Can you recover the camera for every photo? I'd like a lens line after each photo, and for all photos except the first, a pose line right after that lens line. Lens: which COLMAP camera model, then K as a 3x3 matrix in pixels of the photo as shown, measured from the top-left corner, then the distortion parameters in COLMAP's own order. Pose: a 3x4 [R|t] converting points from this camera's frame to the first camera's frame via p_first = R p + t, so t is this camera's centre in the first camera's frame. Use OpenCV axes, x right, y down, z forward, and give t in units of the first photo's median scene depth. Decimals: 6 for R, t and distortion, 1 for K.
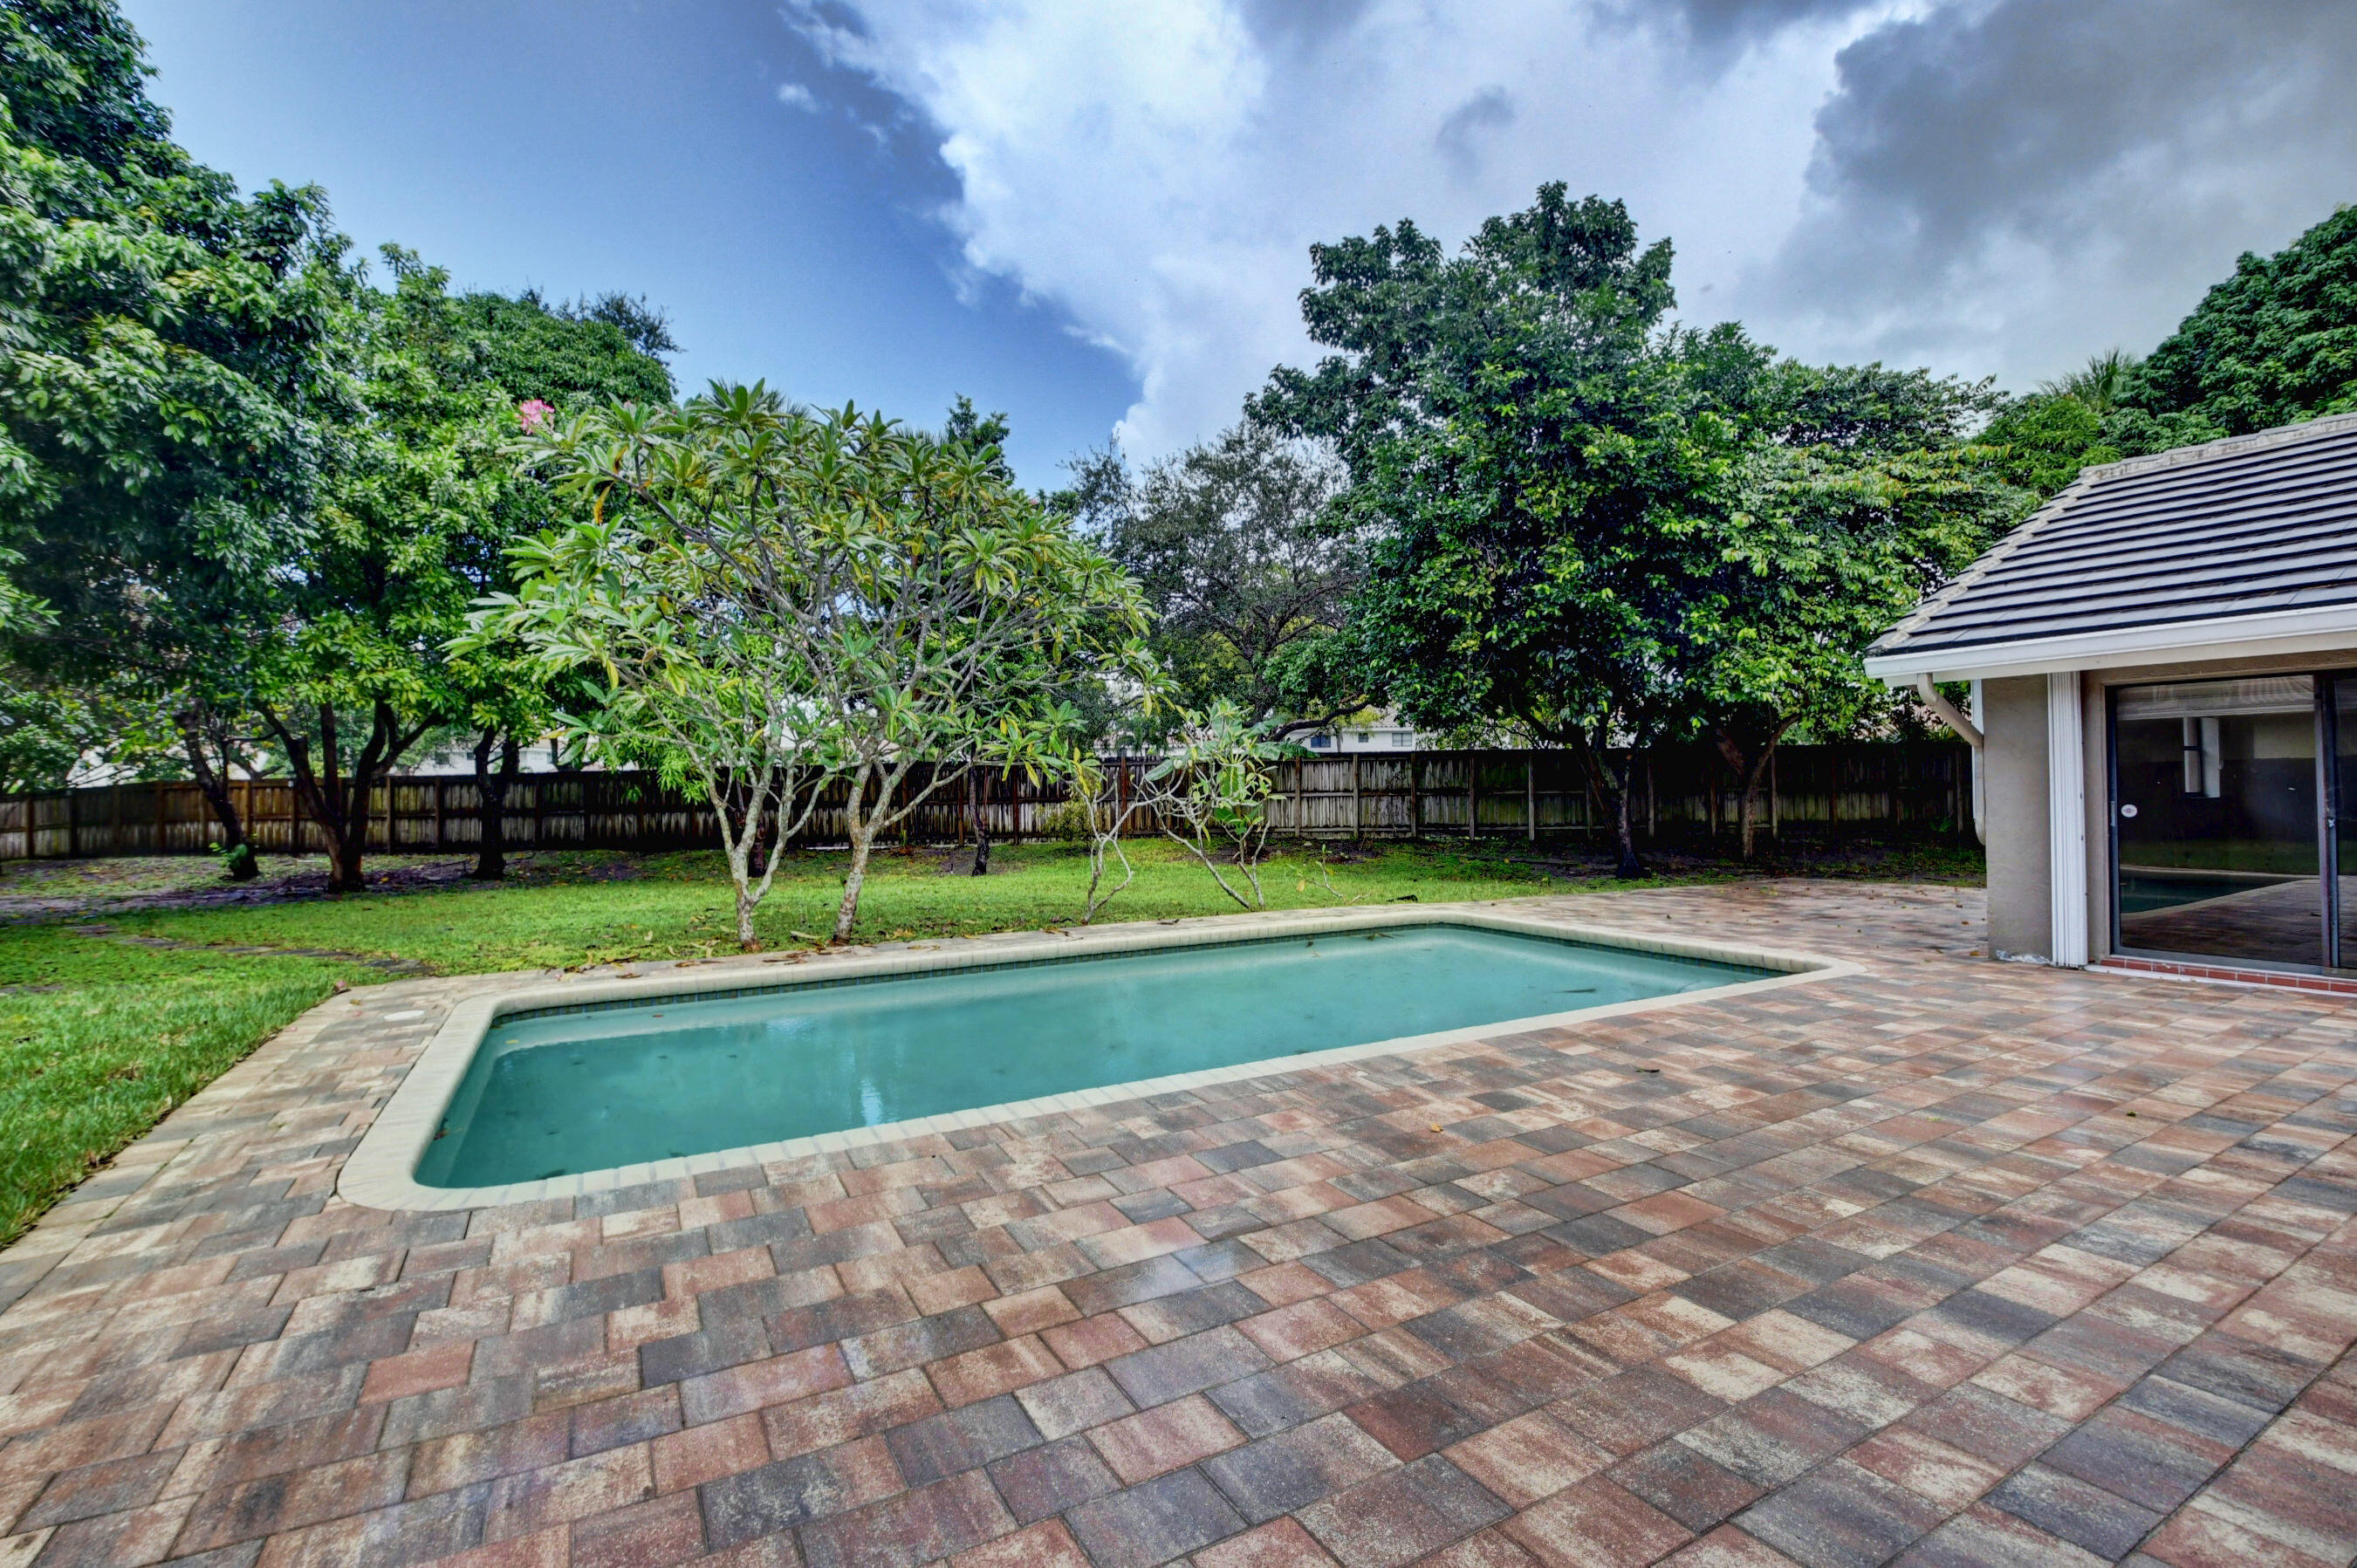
lens RADIAL K [[1002.9, 0, 1166.2], [0, 1002.9, 773.8], [0, 0, 1]] dist [0.001300, -0.017887]
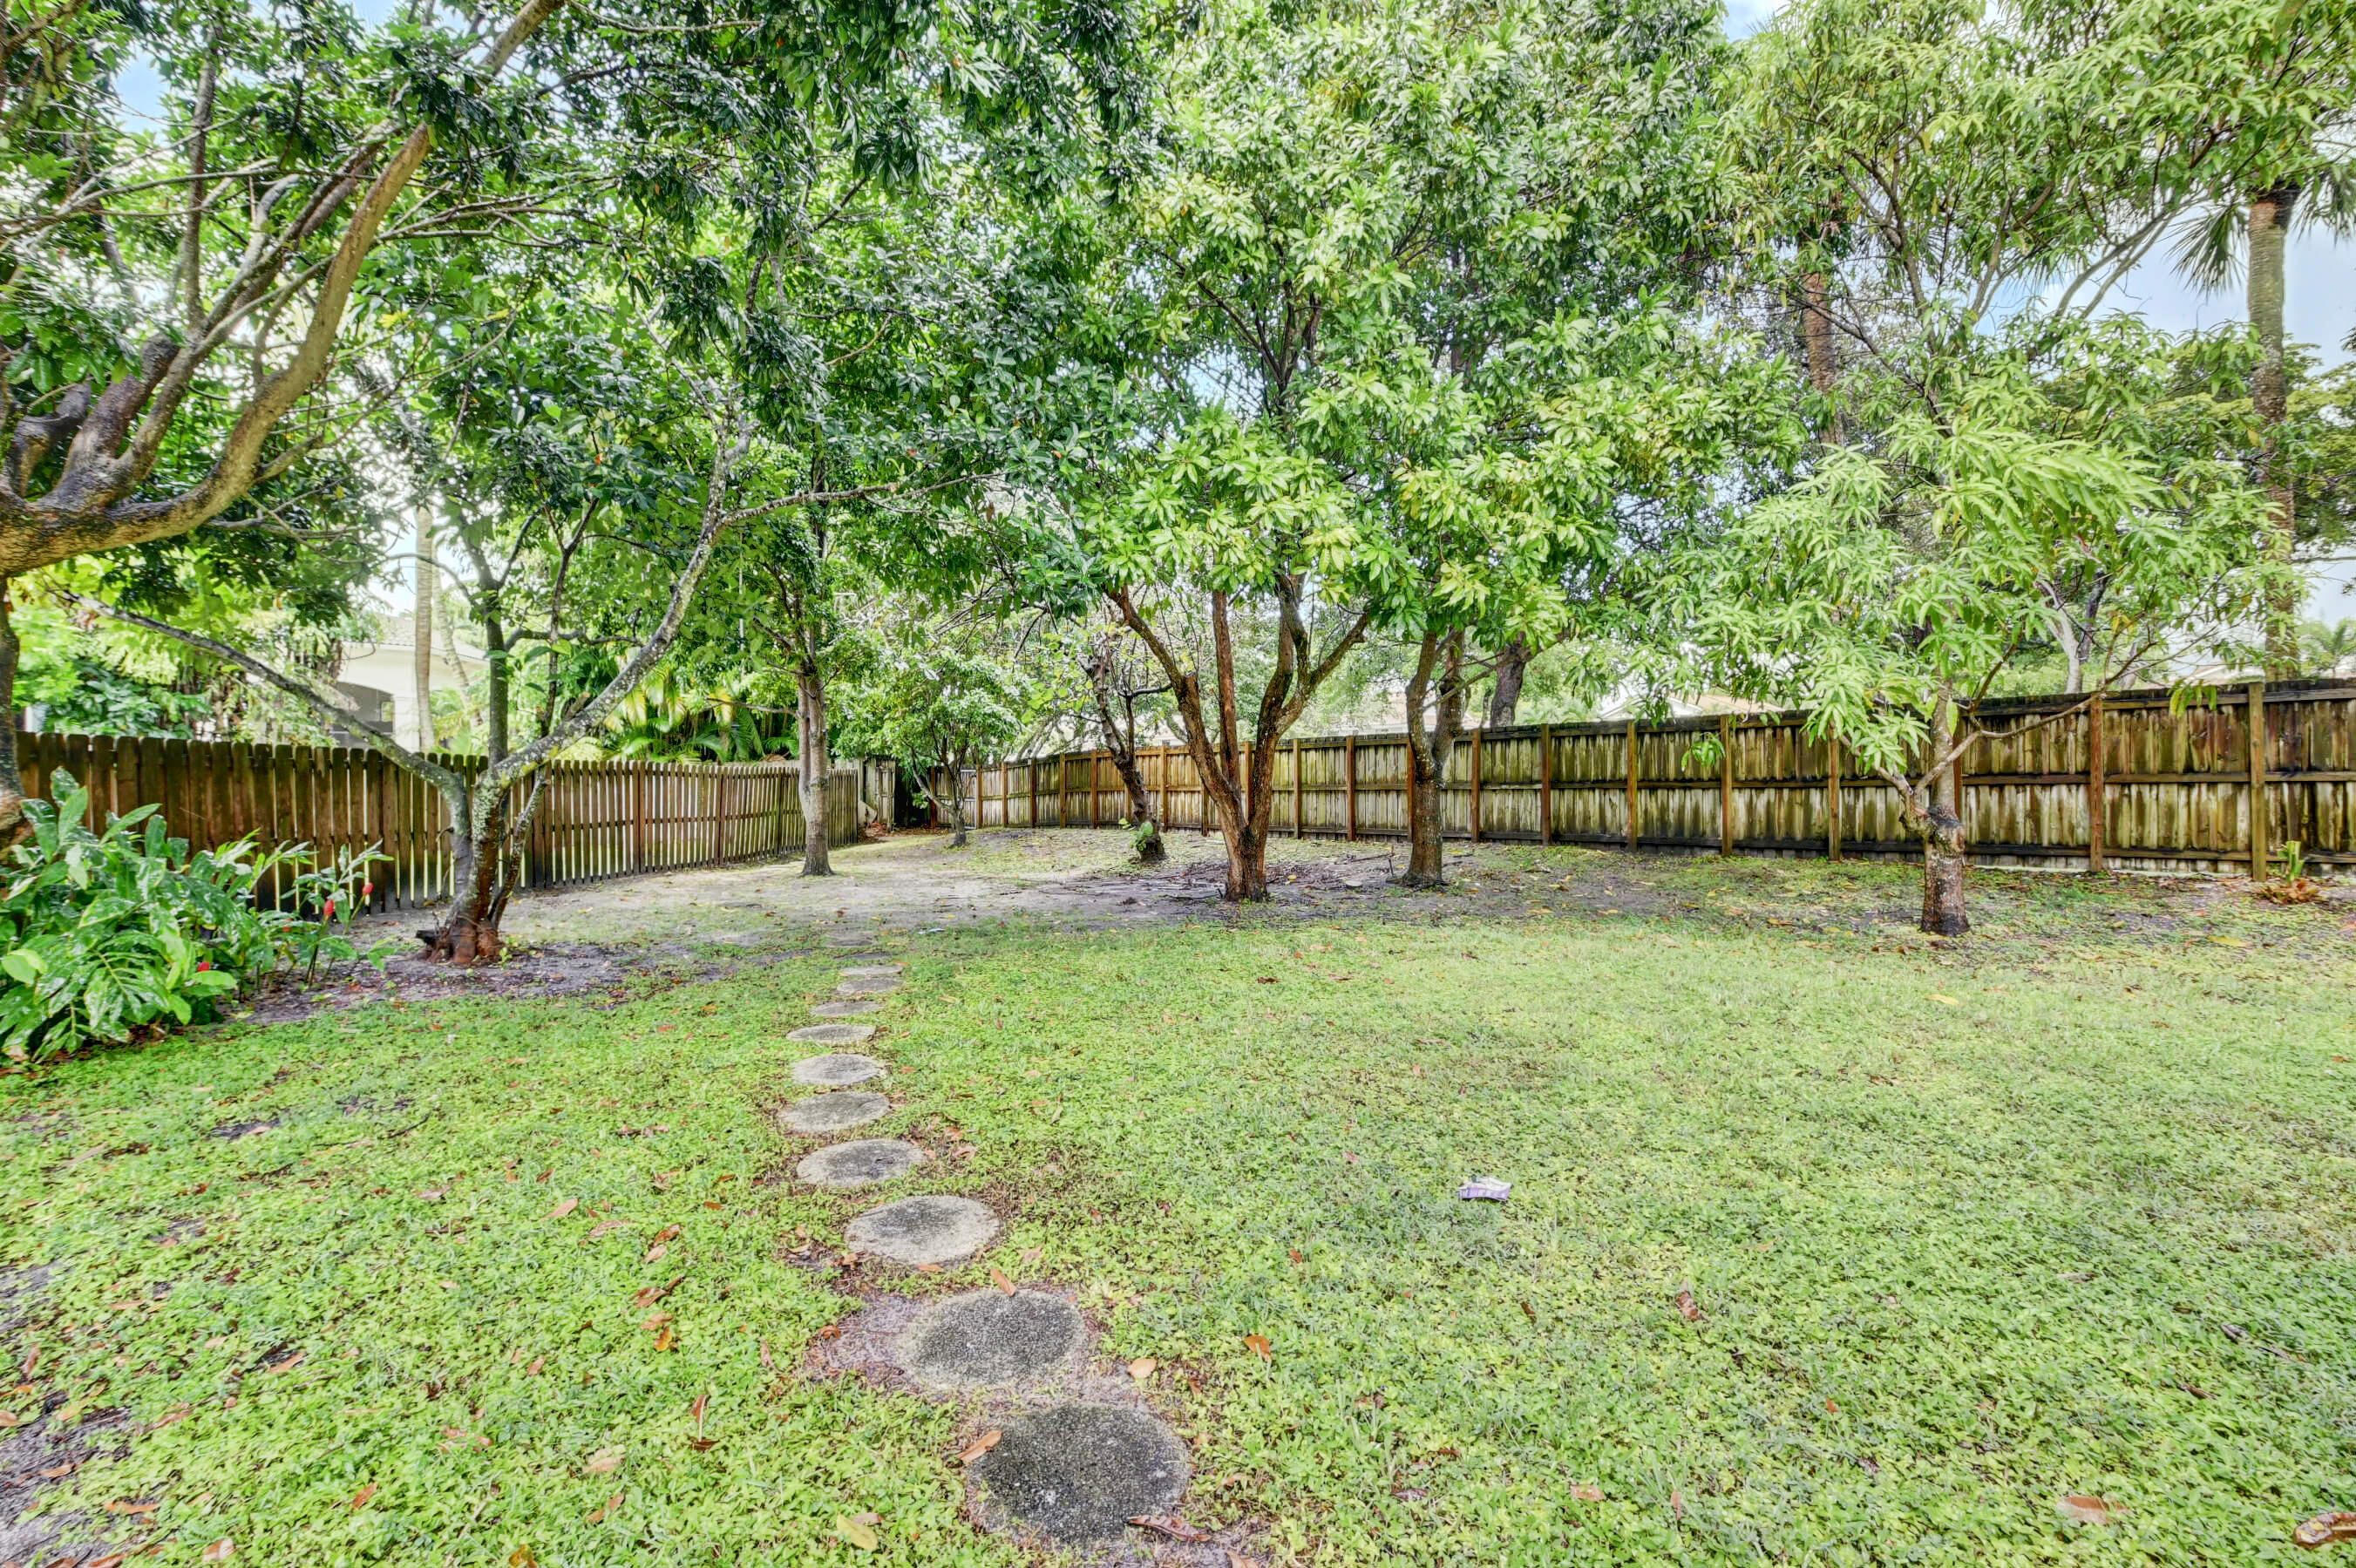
lens RADIAL K [[1039.9, 0, 1179.4], [0, 1039.9, 778.1], [0, 0, 1]] dist [0.002605, -0.015488]
pose [[0.719280, 0.007505, -0.694680, -0.315349], [0.012475, 0.999641, 0.023716, 0.014760], [0.694608, -0.025724, 0.718928, 0.397129]]
